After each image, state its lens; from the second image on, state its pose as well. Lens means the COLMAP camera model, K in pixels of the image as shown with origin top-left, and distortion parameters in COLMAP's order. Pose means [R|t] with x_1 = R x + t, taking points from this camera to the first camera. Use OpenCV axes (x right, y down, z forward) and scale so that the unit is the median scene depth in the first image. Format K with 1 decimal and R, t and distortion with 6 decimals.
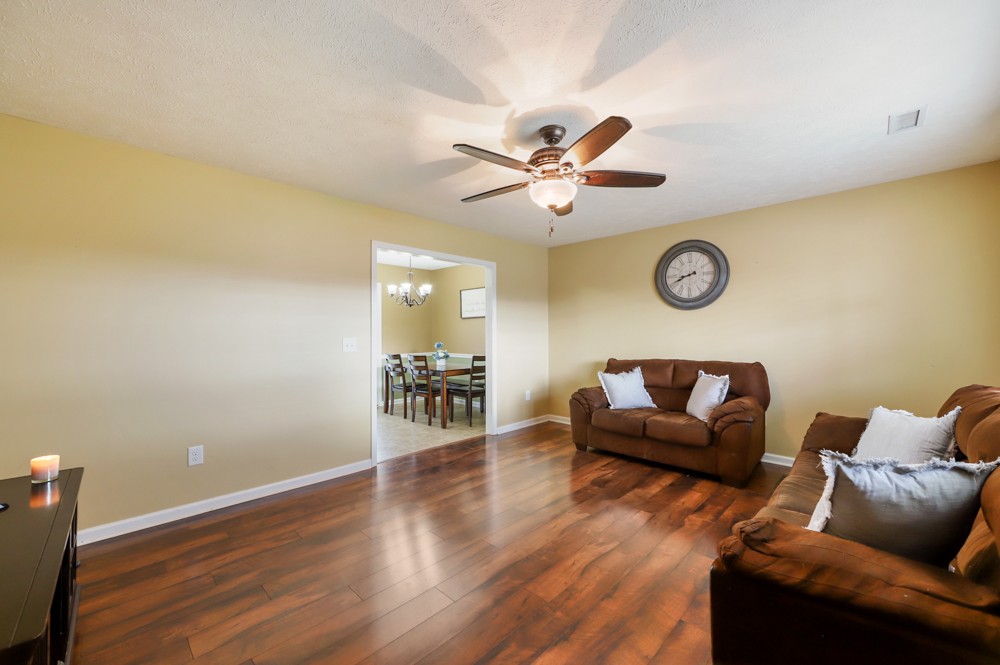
lens RADIAL K [[387.6, 0, 494.9], [0, 387.6, 332.3], [0, 0, 1]] dist [-0.000531, -0.000035]
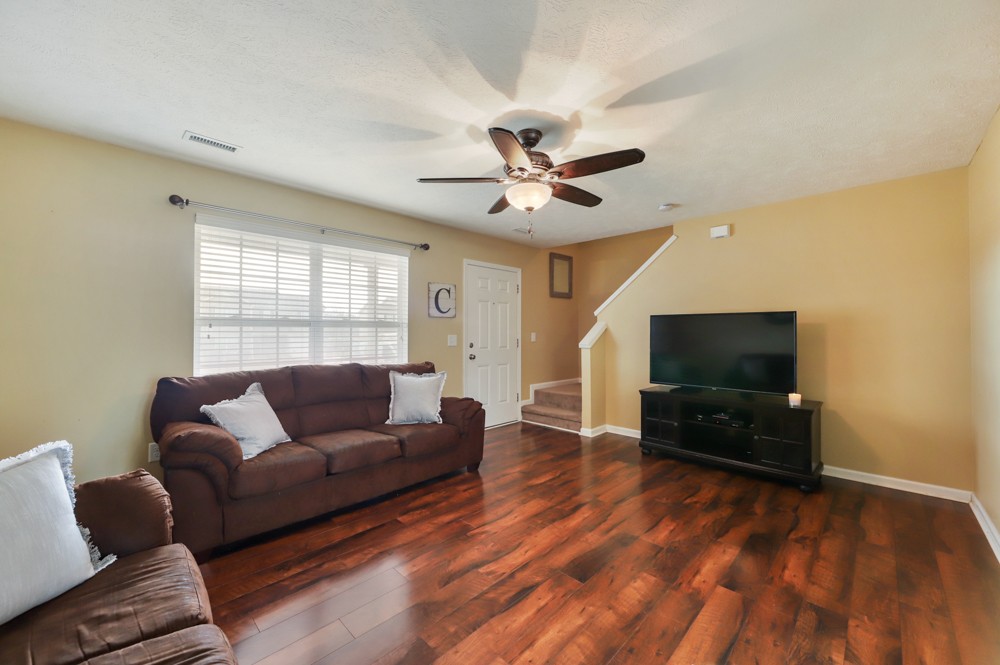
lens RADIAL K [[394.2, 0, 497.7], [0, 394.2, 335.8], [0, 0, 1]] dist [0.000428, -0.000007]
pose [[-0.999940, 0.005485, -0.009507, 0.168271], [0.005395, 0.999941, 0.009446, 0.002586], [0.009559, 0.009395, -0.999910, 1.410460]]
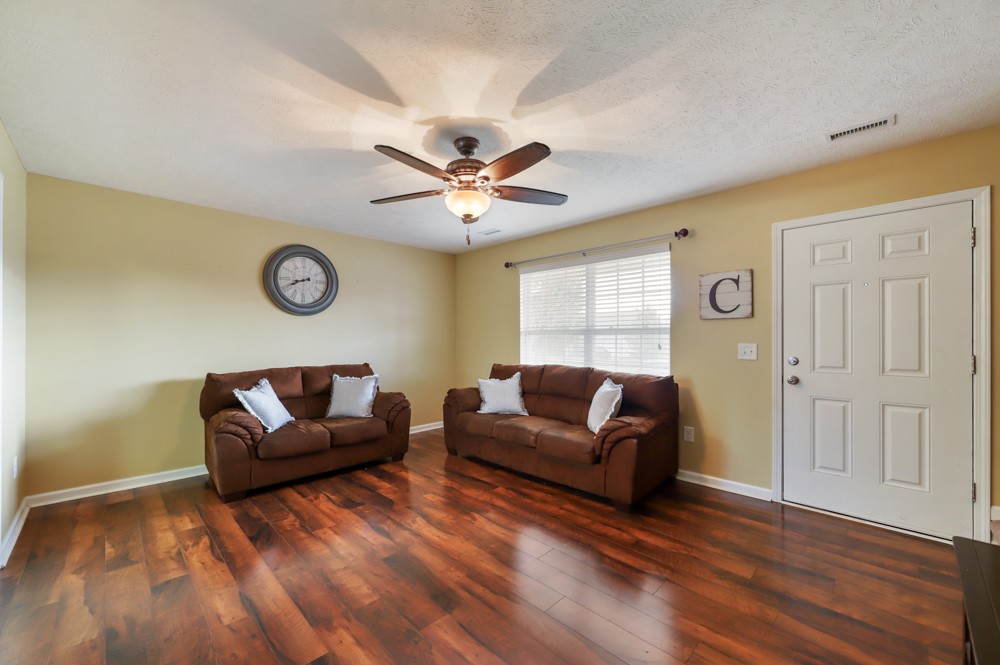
lens RADIAL K [[396.3, 0, 491.0], [0, 396.3, 339.7], [0, 0, 1]] dist [-0.001537, -0.000136]
pose [[0.015180, 0.004925, 0.999873, -0.628673], [-0.002416, 0.999985, -0.004889, 0.008719], [-0.999882, -0.002342, 0.015191, 0.636573]]
